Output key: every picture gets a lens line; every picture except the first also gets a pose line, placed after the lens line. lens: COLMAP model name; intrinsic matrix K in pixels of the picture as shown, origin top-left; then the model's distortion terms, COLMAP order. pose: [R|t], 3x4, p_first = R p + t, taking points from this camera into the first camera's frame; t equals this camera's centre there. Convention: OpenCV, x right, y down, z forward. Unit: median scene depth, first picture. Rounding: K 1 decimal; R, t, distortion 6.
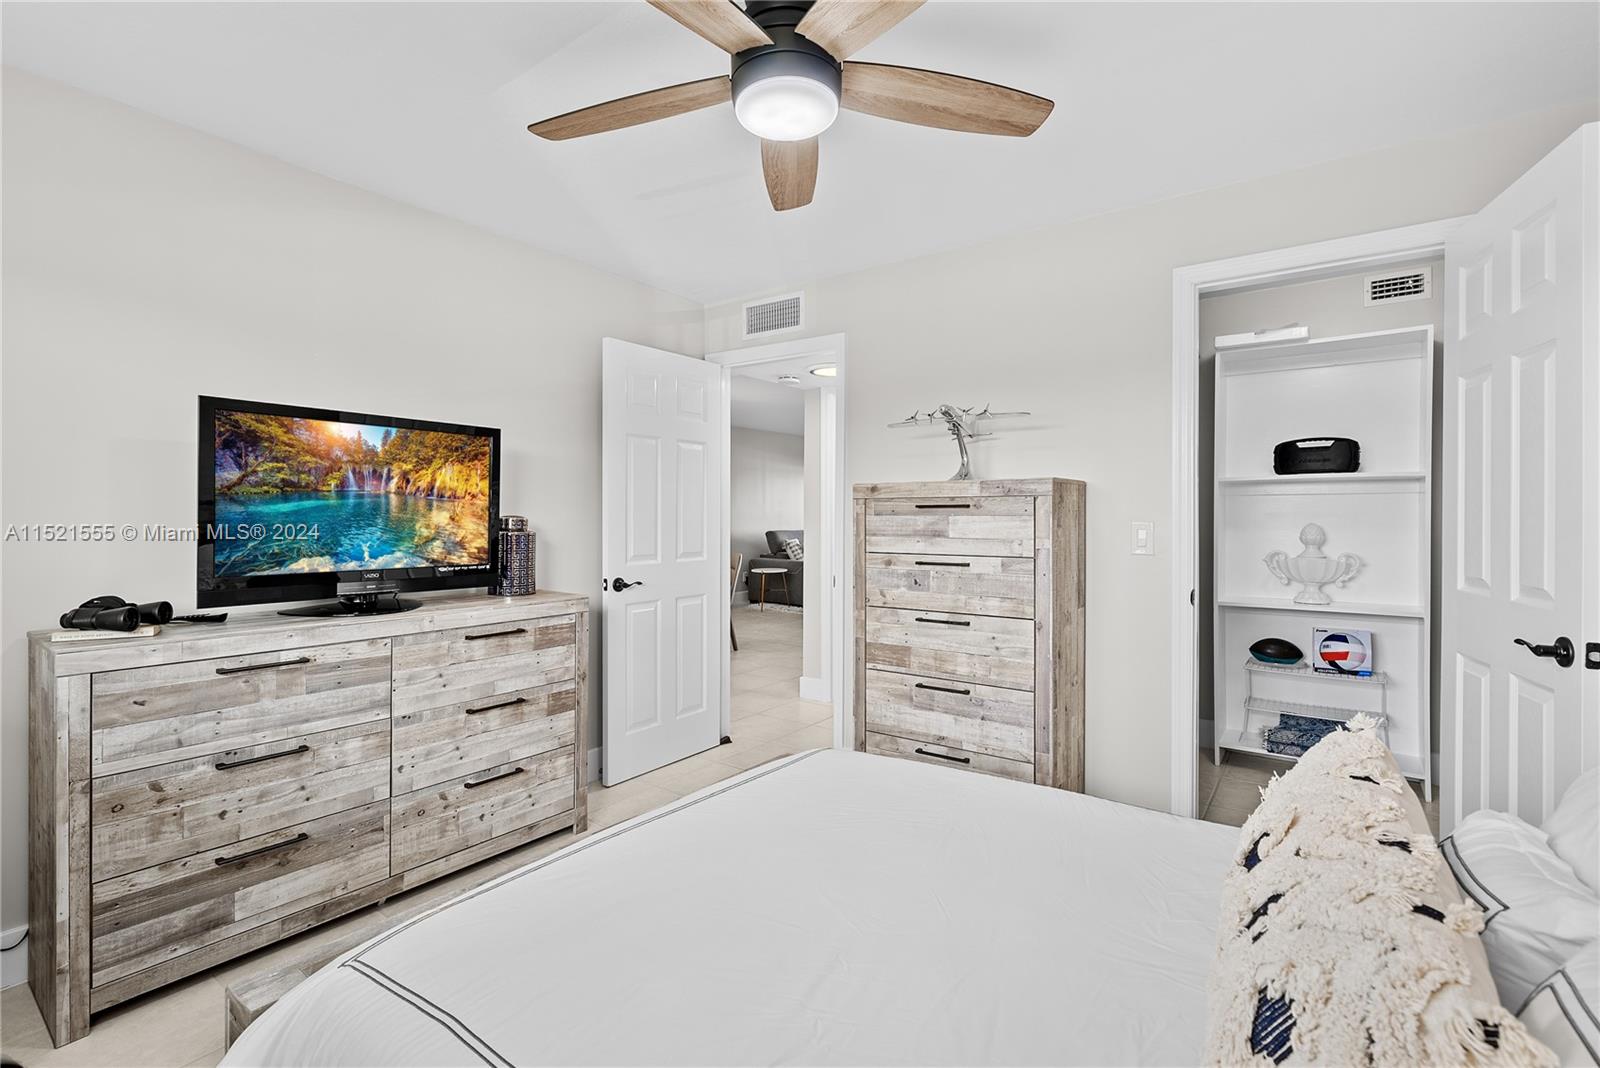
lens RADIAL K [[729.1, 0, 792.0], [0, 729.1, 519.6], [0, 0, 1]] dist [-0.009230, 0.004988]
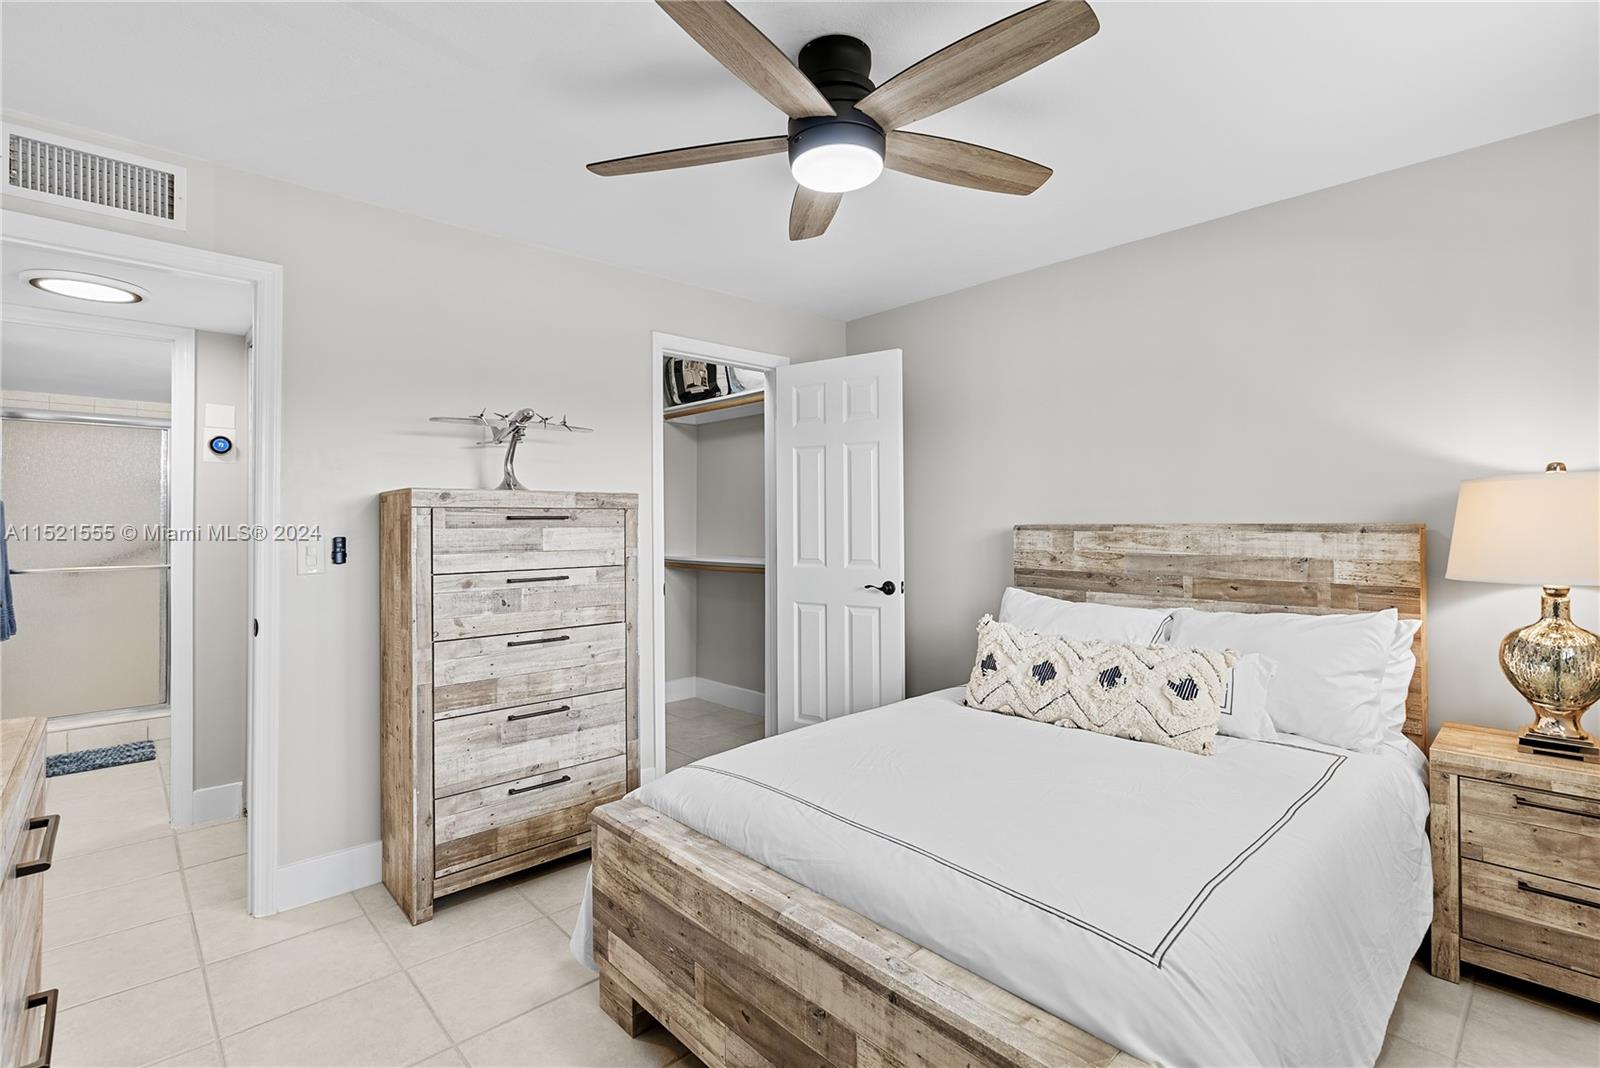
lens RADIAL K [[729.1, 0, 805.5], [0, 729.1, 523.8], [0, 0, 1]] dist [-0.009230, 0.004988]
pose [[0.186726, 0.005384, 0.982397, -0.271306], [0.017404, 0.999810, -0.008788, 0.001583], [-0.982258, 0.018739, 0.186597, 0.203513]]
